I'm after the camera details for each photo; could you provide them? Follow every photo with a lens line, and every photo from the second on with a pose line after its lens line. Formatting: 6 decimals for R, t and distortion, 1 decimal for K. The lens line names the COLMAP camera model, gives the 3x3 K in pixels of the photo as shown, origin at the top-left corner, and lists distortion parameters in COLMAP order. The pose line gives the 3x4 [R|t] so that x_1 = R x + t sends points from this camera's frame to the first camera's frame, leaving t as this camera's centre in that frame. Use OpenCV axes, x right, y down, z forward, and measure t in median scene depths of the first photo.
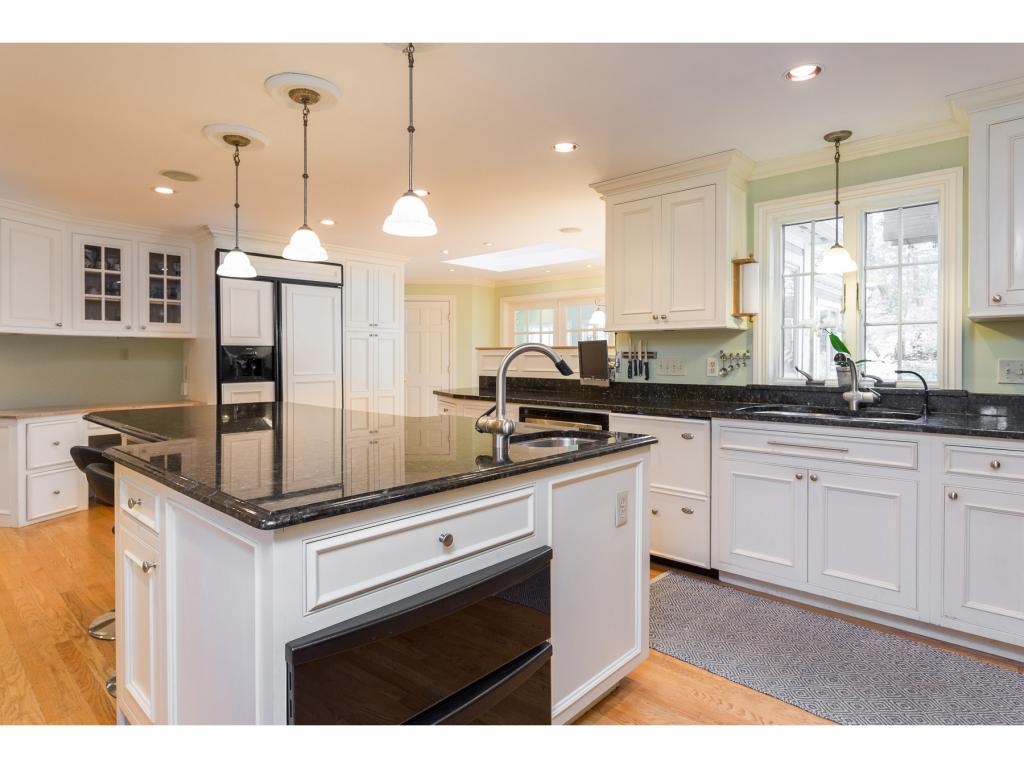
lens RADIAL K [[585.1, 0, 512.9], [0, 585.1, 365.6], [0, 0, 1]] dist [-0.001011, 0.000853]
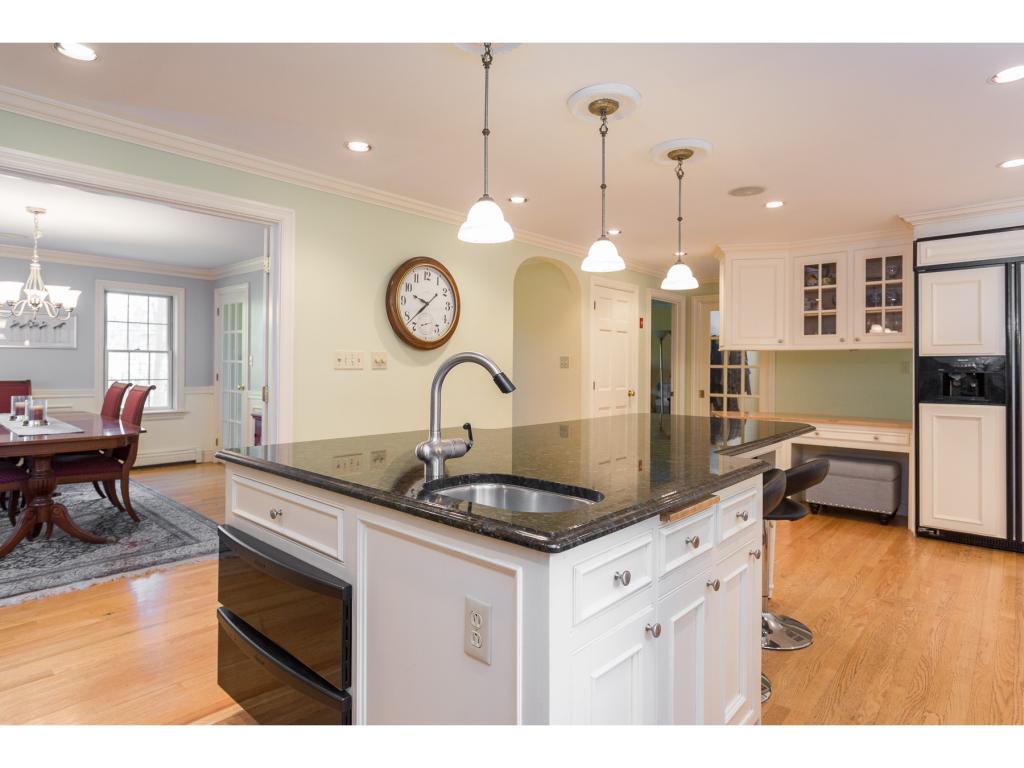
lens RADIAL K [[585.1, 0, 503.3], [0, 585.1, 367.4], [0, 0, 1]] dist [-0.001011, 0.000853]
pose [[0.006208, -0.002700, -0.999977, 0.316563], [-0.019444, 0.999807, -0.002820, -0.005333], [0.999792, 0.019461, 0.006154, 0.414524]]
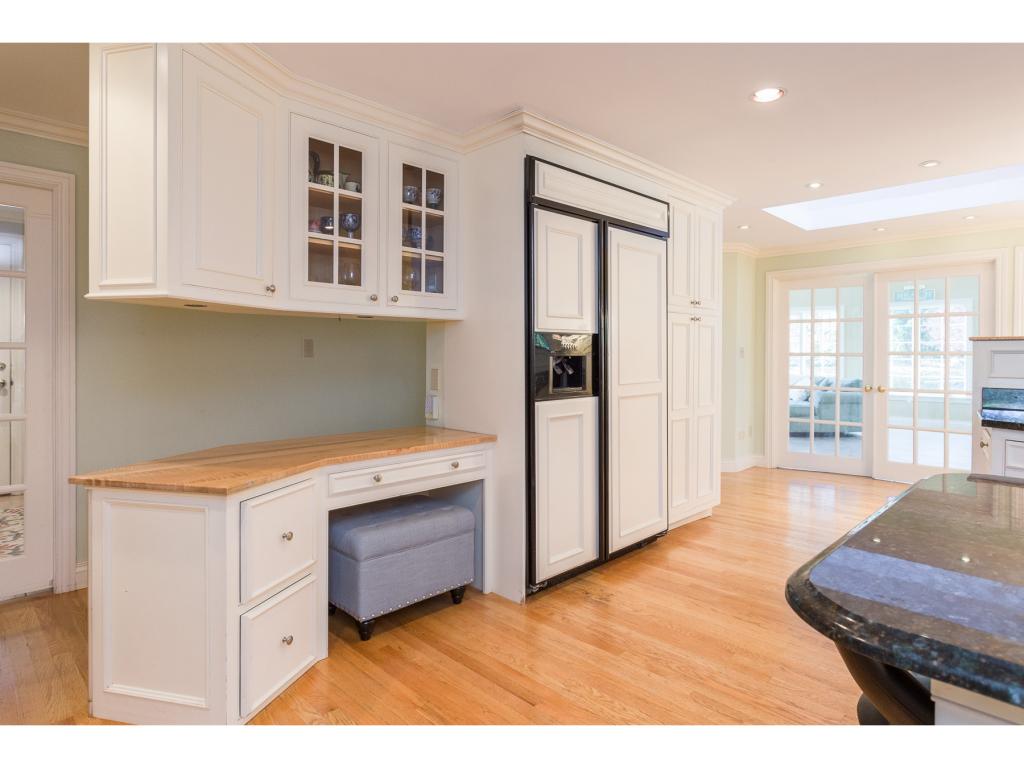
lens RADIAL K [[587.0, 0, 542.4], [0, 587.0, 359.0], [0, 0, 1]] dist [-0.012981, 0.000017]
pose [[0.999923, -0.001300, -0.012353, -0.483703], [0.001206, 0.999971, -0.007555, -0.004890], [0.012363, 0.007540, 0.999895, 0.450997]]
